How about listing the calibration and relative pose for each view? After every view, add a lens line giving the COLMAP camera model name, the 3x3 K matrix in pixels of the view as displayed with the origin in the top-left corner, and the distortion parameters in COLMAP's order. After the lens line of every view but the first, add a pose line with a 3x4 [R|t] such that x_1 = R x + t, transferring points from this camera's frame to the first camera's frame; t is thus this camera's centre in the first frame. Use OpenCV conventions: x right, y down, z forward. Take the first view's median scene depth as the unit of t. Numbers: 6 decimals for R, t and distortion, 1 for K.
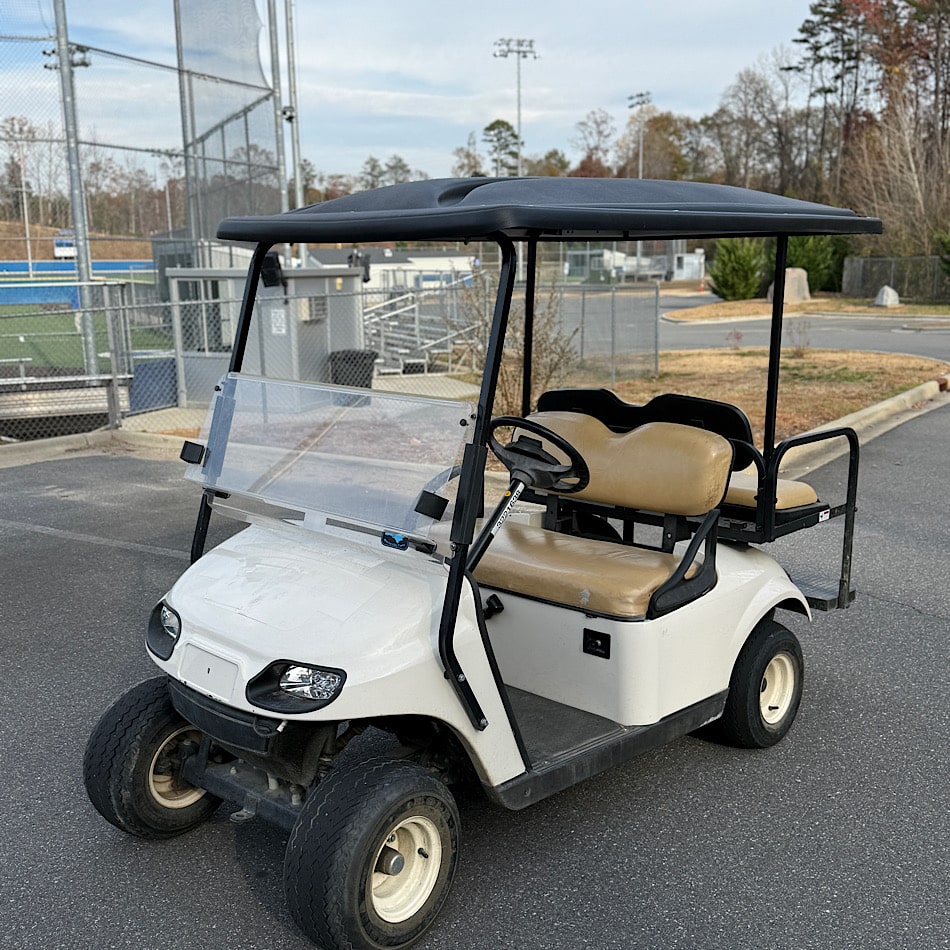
lens RADIAL K [[1074.4, 0, 483.0], [0, 1074.4, 473.0], [0, 0, 1]] dist [0.152806, -0.326943]
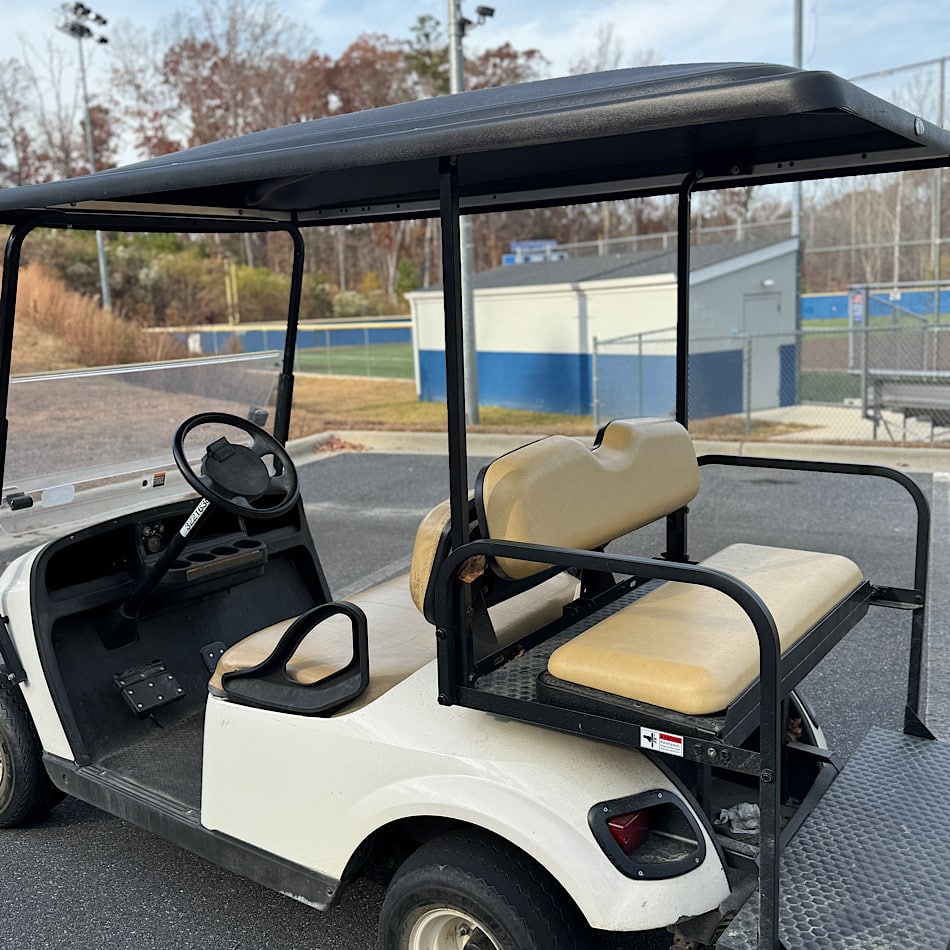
lens RADIAL K [[1074.4, 0, 483.0], [0, 1074.4, 473.0], [0, 0, 1]] dist [0.152806, -0.326943]
pose [[0.164670, 0.165314, -0.972396, 0.146167], [-0.149487, 0.978650, 0.141063, -0.025505], [0.974955, 0.122131, 0.185867, 0.163300]]
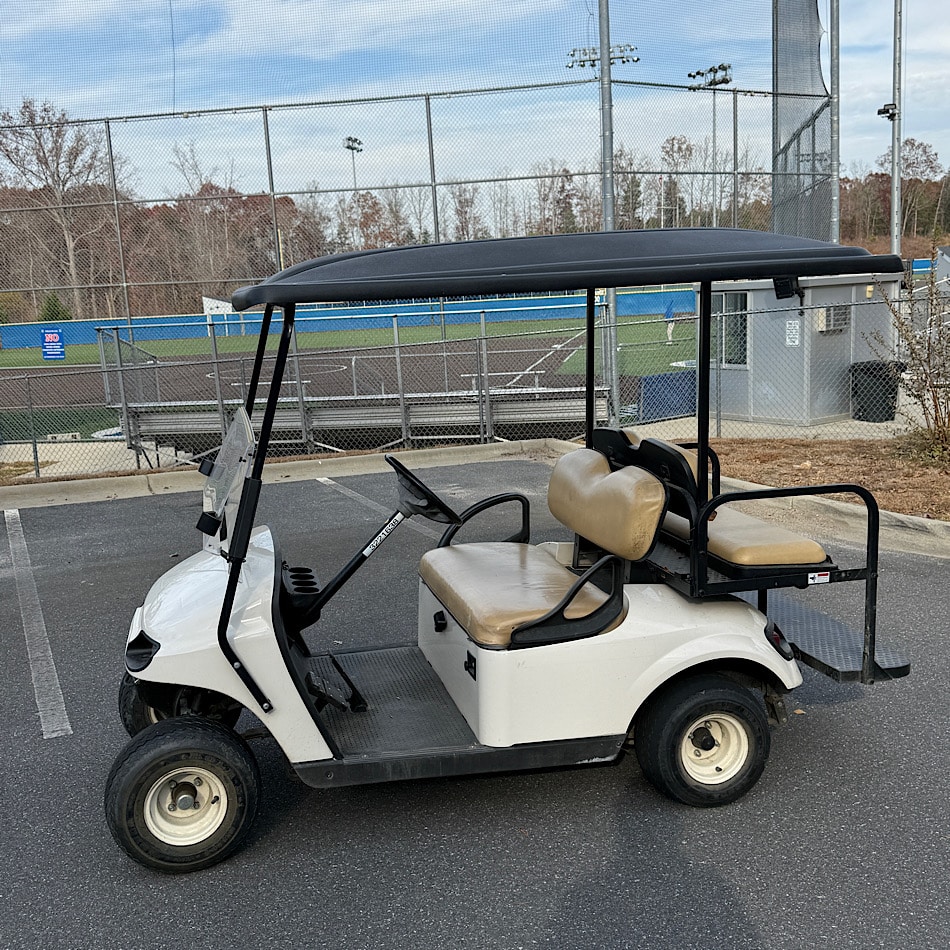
lens RADIAL K [[1074.4, 0, 483.0], [0, 1074.4, 473.0], [0, 0, 1]] dist [0.152806, -0.326943]
pose [[0.839616, 0.066627, -0.539079, 0.112381], [-0.068259, 0.997523, 0.016973, -0.009100], [0.538875, 0.022546, 0.842084, 0.012913]]
